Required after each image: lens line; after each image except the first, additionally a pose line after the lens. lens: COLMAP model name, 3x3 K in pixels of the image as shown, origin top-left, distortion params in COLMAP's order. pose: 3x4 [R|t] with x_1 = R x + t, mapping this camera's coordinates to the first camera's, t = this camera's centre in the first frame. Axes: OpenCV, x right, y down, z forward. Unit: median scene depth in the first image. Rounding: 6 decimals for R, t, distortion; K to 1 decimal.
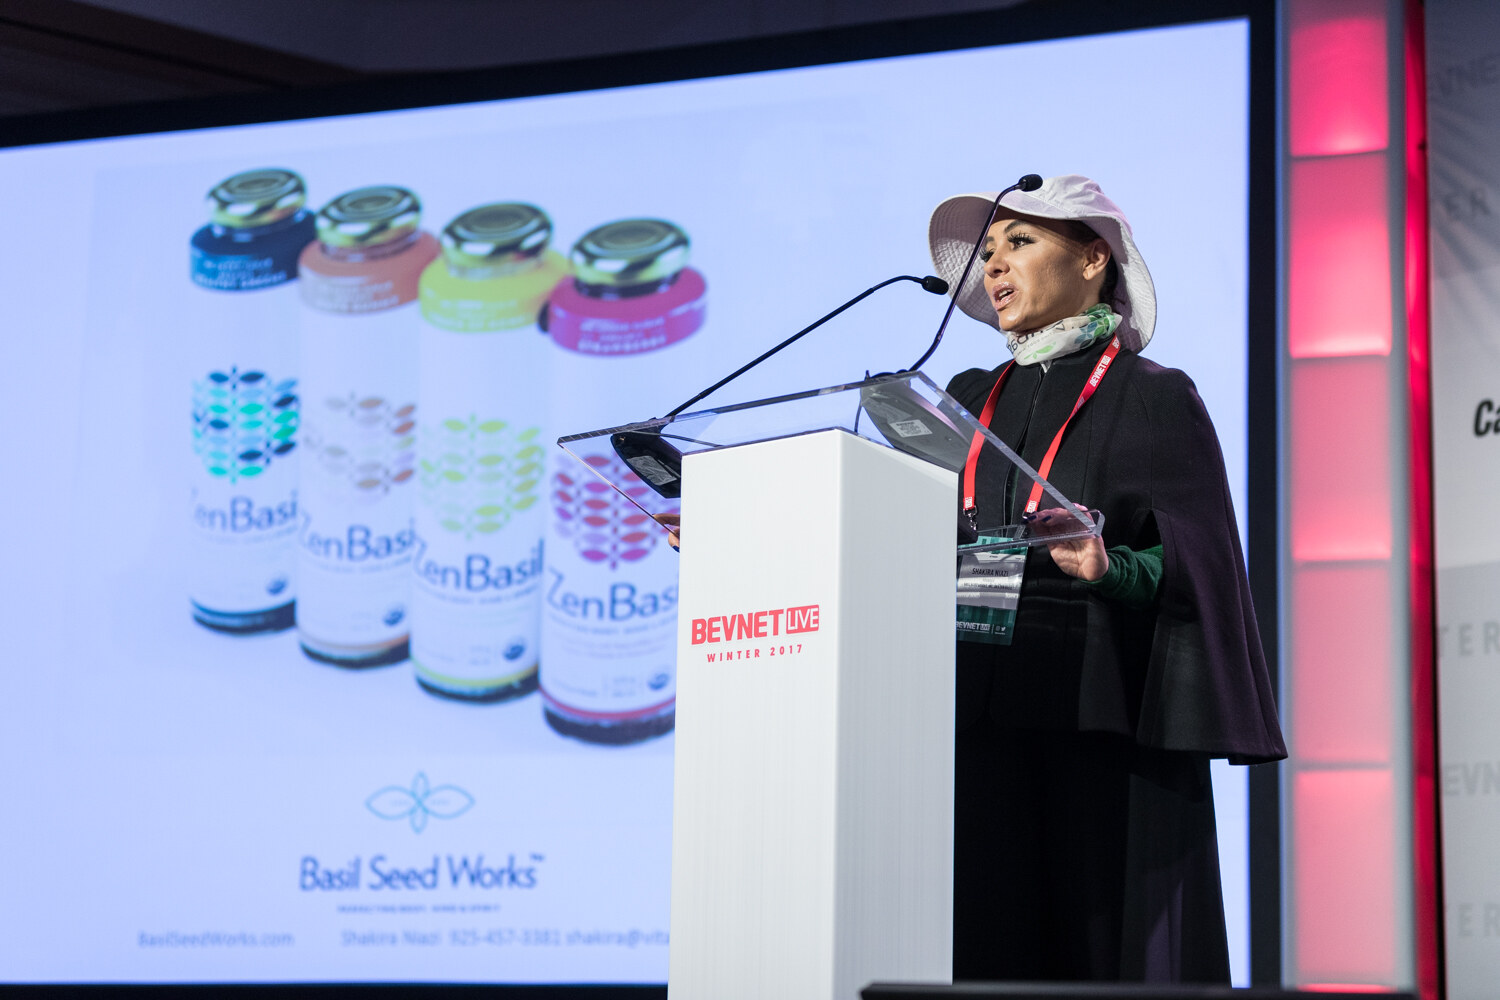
lens RADIAL K [[3269.7, 0, 722.5], [0, 3269.7, 479.5], [0, 0, 1]] dist [0.128569, 0.000000]
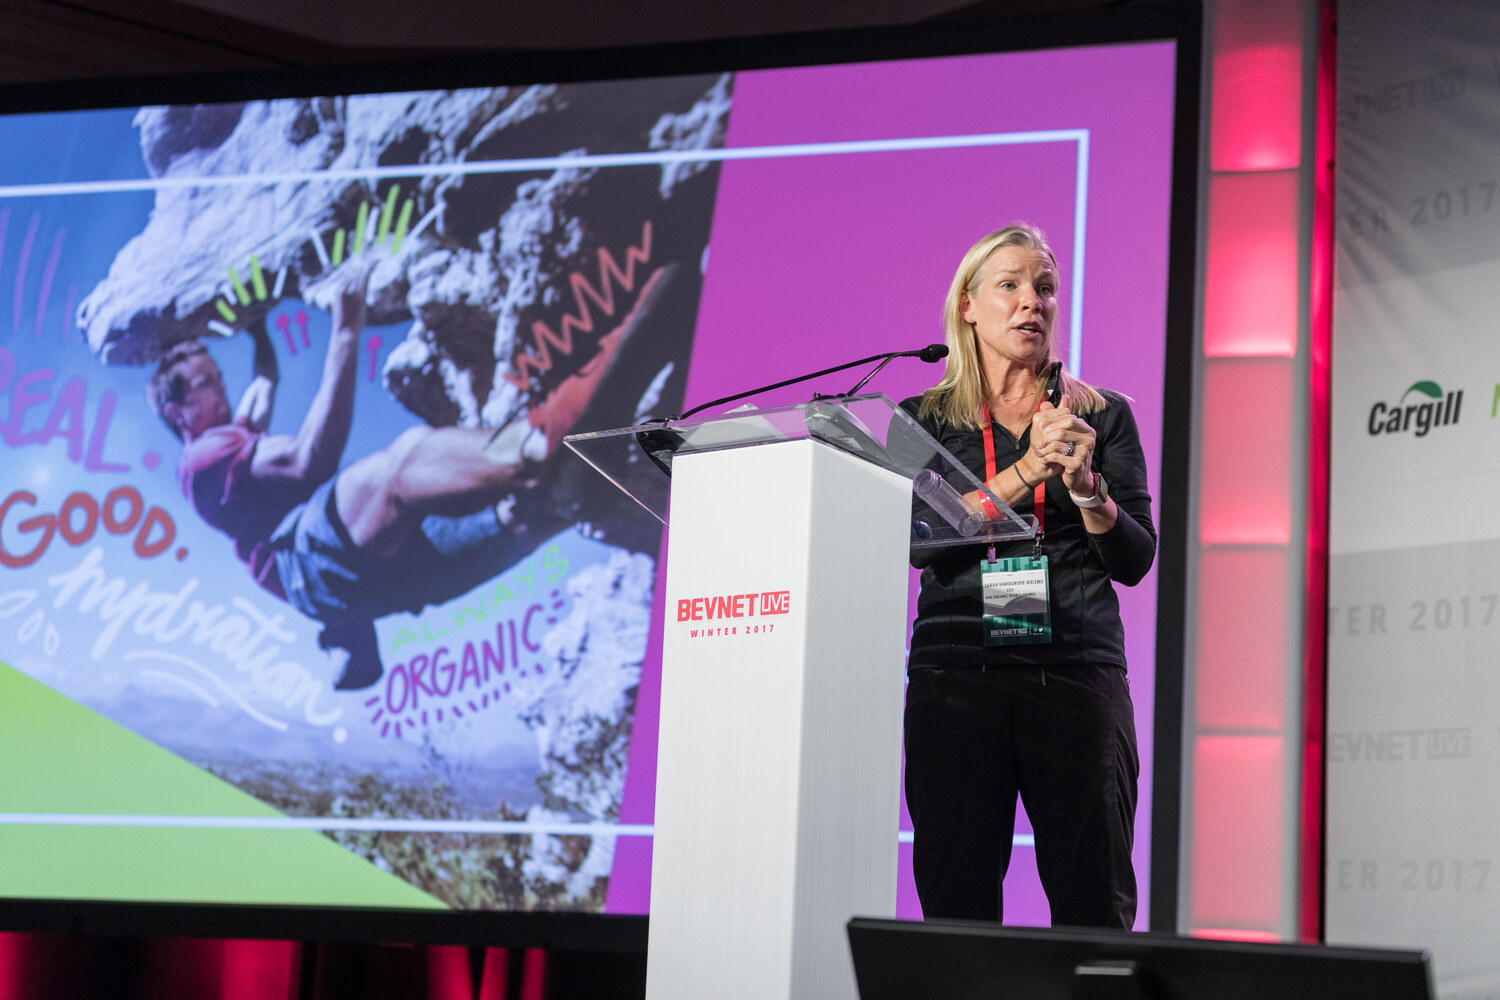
lens RADIAL K [[3269.7, 0, 752.1], [0, 3269.7, 493.4], [0, 0, 1]] dist [0.128569, 0.000000]
pose [[0.999009, 0.028527, 0.034175, -0.023241], [-0.029278, 0.999337, 0.021655, -0.020046], [-0.033535, -0.022634, 0.999181, -0.150714]]
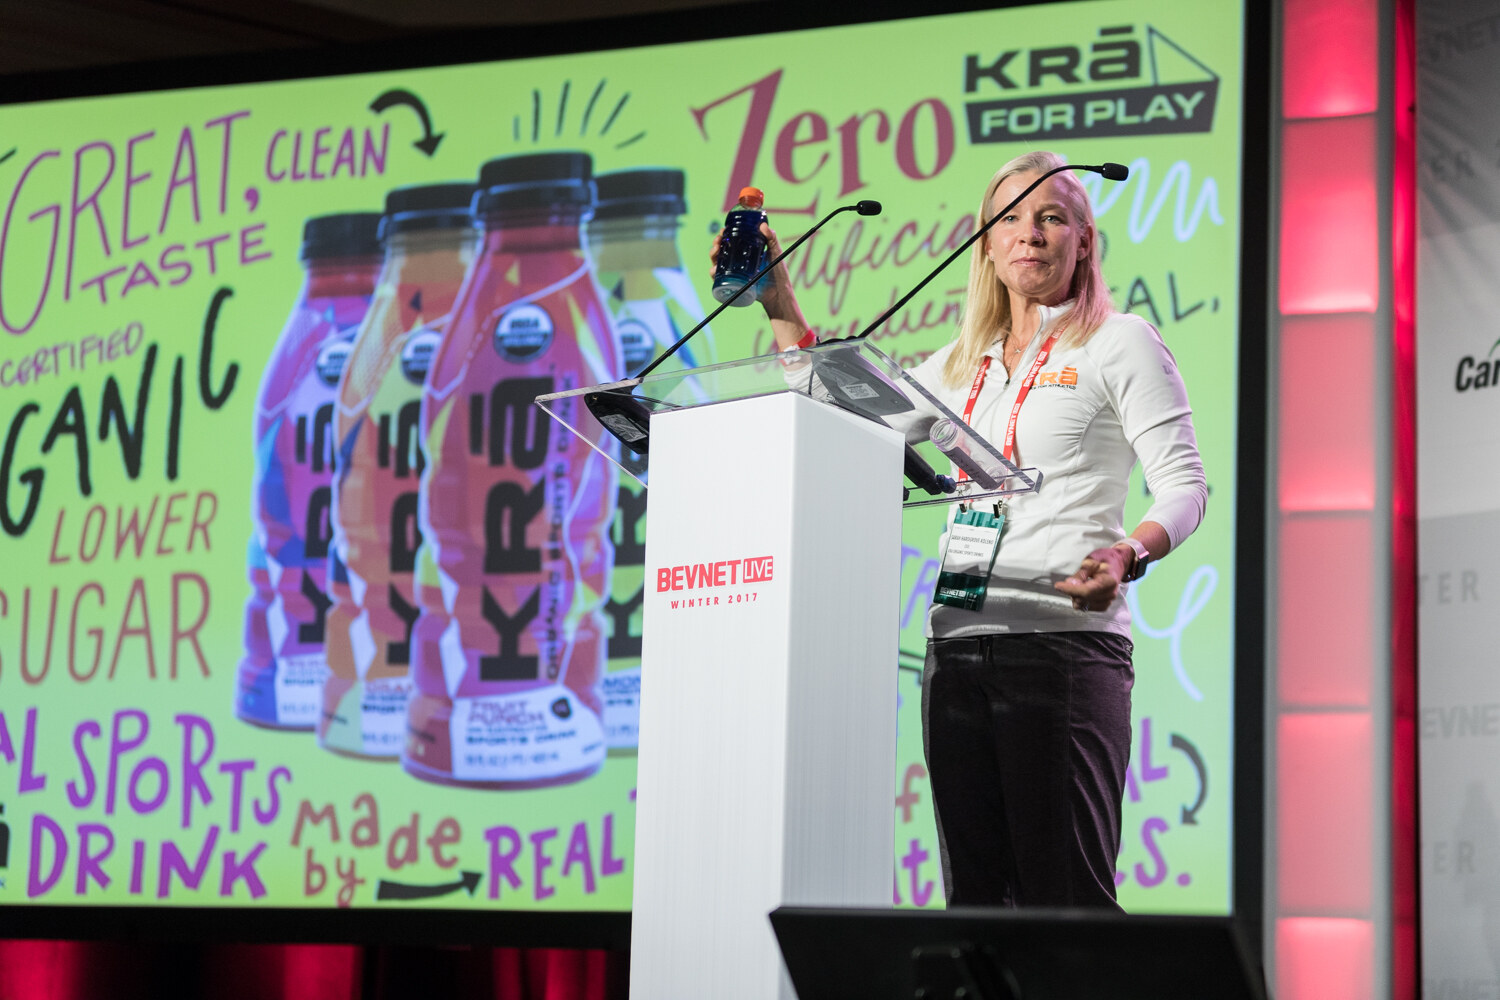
lens RADIAL K [[3269.7, 0, 742.5], [0, 3269.7, 471.7], [0, 0, 1]] dist [0.128569, 0.000000]
pose [[0.999904, 0.006589, -0.012159, 0.030589], [-0.006386, 0.999840, 0.016686, -0.006592], [0.012267, -0.016607, 0.999787, -0.063176]]
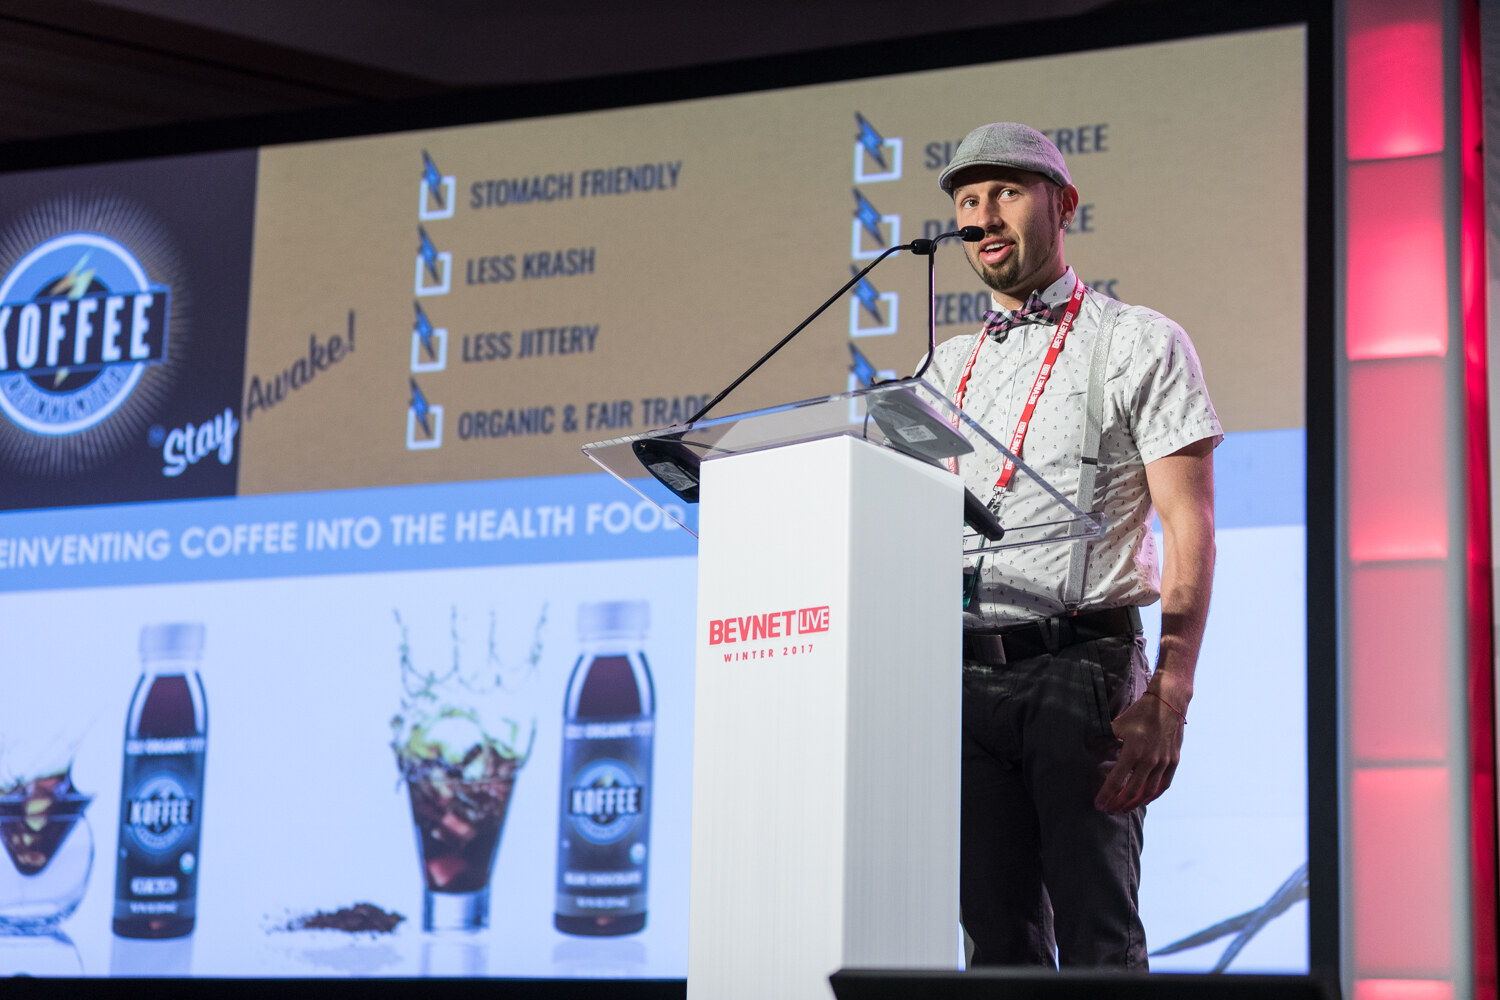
lens RADIAL K [[3269.7, 0, 733.4], [0, 3269.7, 480.8], [0, 0, 1]] dist [0.128569, 0.000000]
pose [[0.999438, -0.006622, -0.032857, 0.031698], [0.006593, 0.999978, -0.000990, -0.000170], [0.032863, 0.000773, 0.999460, -0.027700]]
